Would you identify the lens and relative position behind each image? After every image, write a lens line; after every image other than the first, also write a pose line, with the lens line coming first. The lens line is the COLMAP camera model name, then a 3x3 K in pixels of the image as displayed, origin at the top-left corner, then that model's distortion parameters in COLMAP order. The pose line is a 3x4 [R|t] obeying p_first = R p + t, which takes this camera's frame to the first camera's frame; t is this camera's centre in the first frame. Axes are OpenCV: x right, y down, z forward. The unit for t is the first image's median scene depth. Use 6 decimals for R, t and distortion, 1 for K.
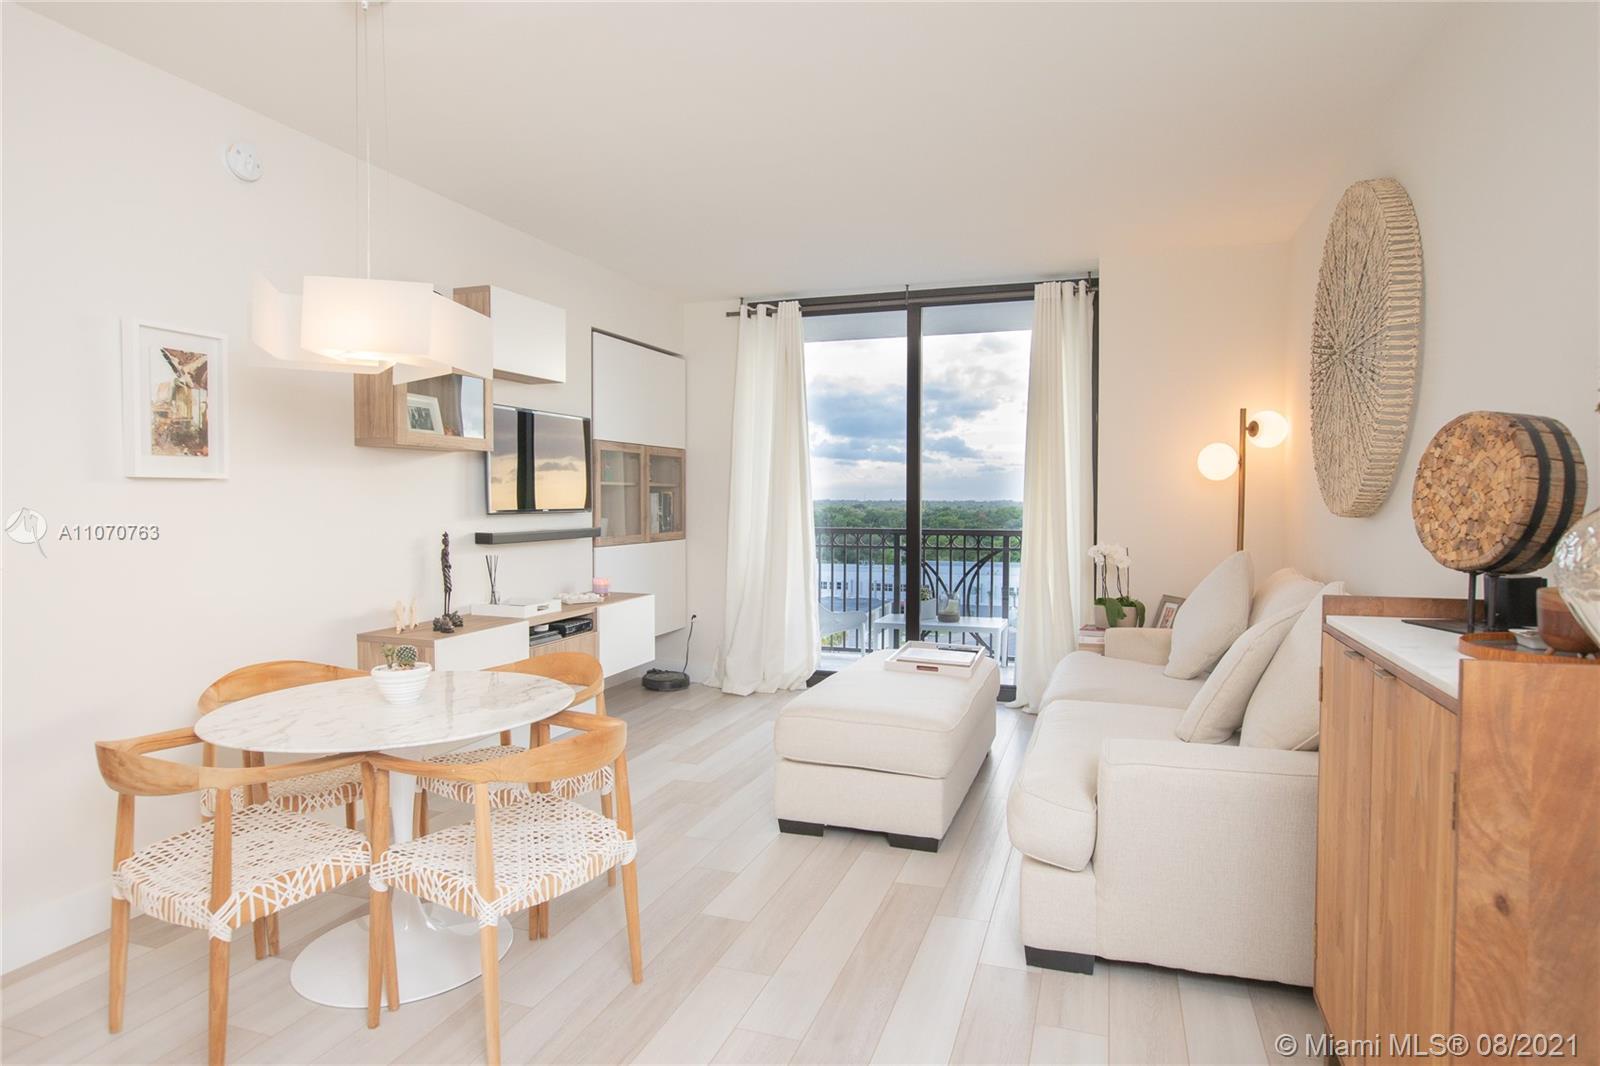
lens RADIAL K [[901.9, 0, 796.5], [0, 901.9, 534.3], [0, 0, 1]] dist [-0.058653, 0.049040]
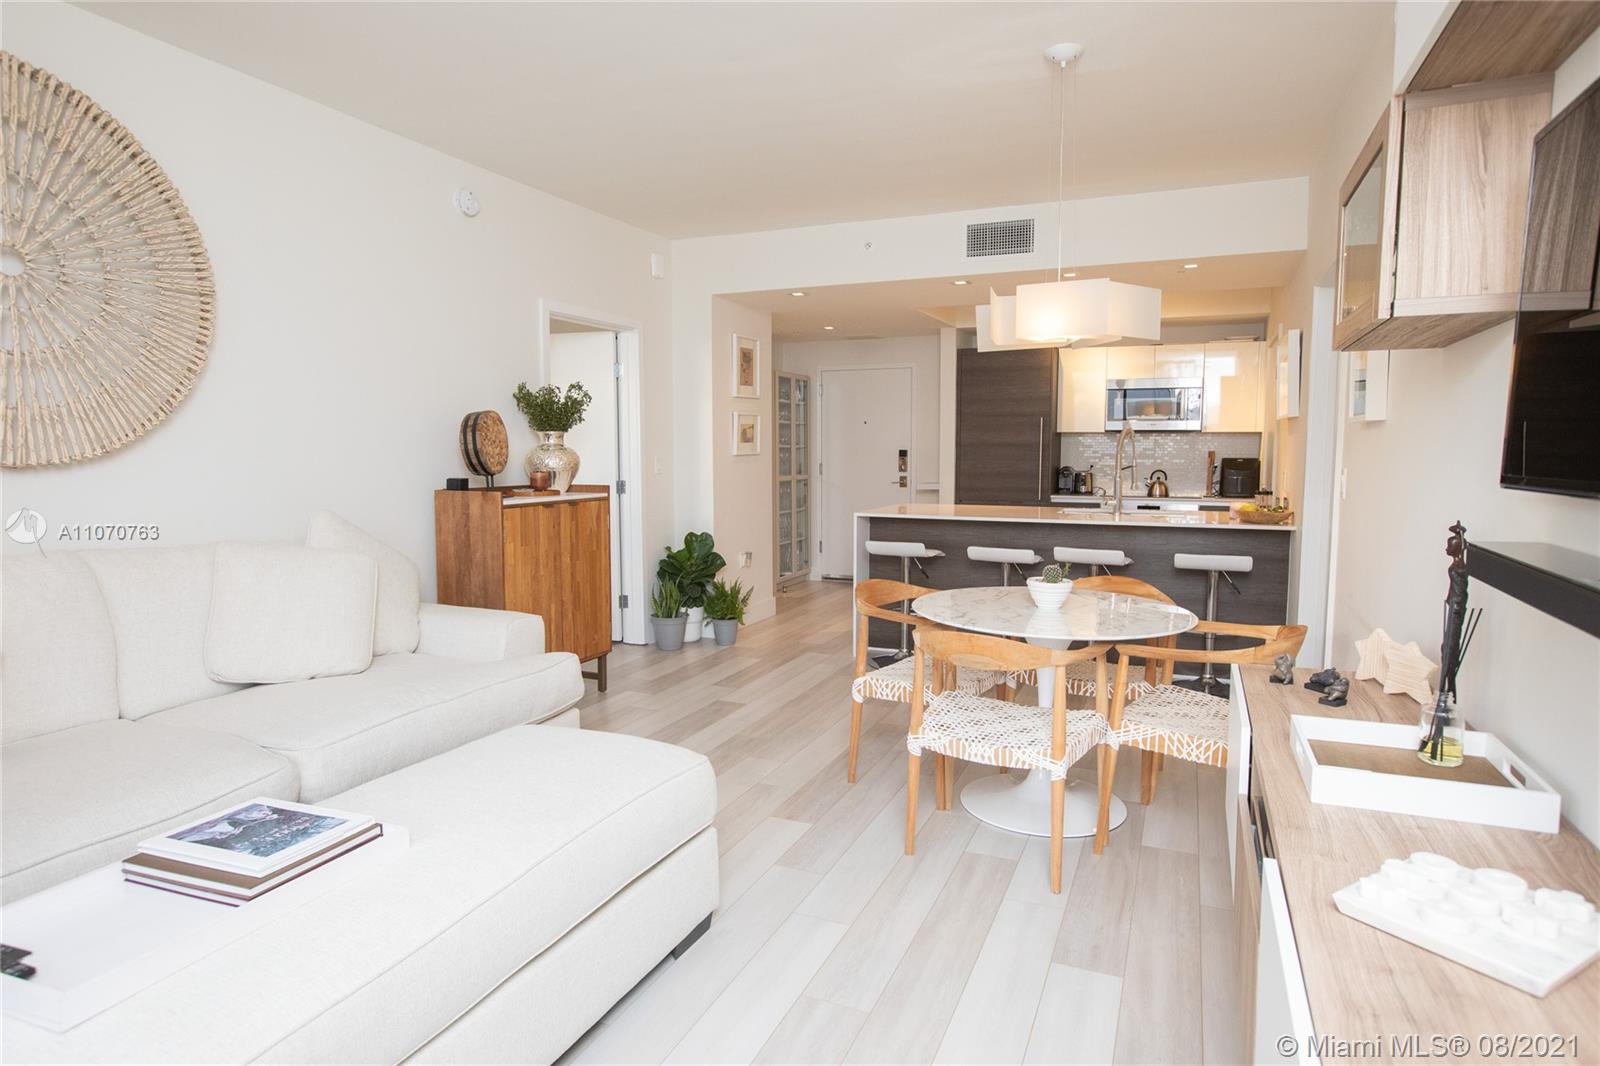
lens RADIAL K [[901.9, 0, 796.5], [0, 901.9, 534.3], [0, 0, 1]] dist [-0.058653, 0.049040]
pose [[-0.996903, -0.007447, 0.078289, -0.113220], [0.003154, 0.990920, 0.134416, -0.049522], [-0.078579, 0.134246, -0.987828, 1.329824]]
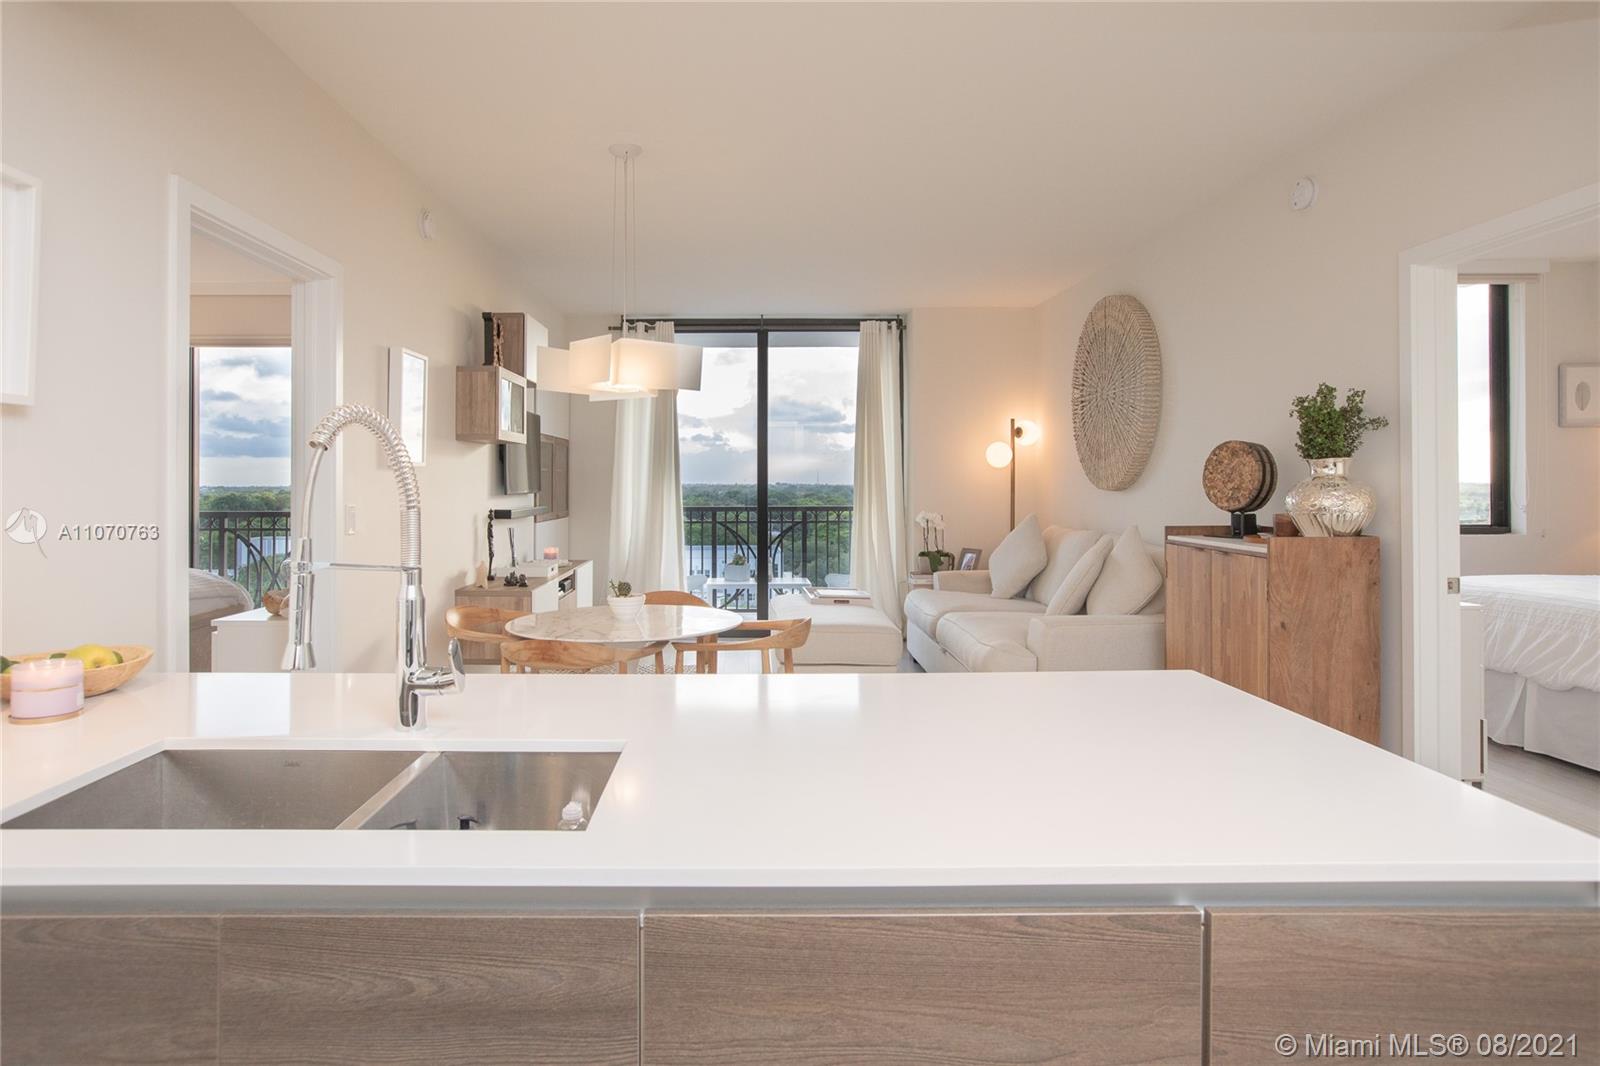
lens RADIAL K [[921.0, 0, 747.7], [0, 921.0, 477.8], [0, 0, 1]] dist [-0.044541, 0.024691]
pose [[0.942206, -0.001801, 0.335030, -0.450057], [0.016734, 0.998990, -0.041692, 0.012635], [-0.334617, 0.044889, 0.941284, -0.294015]]
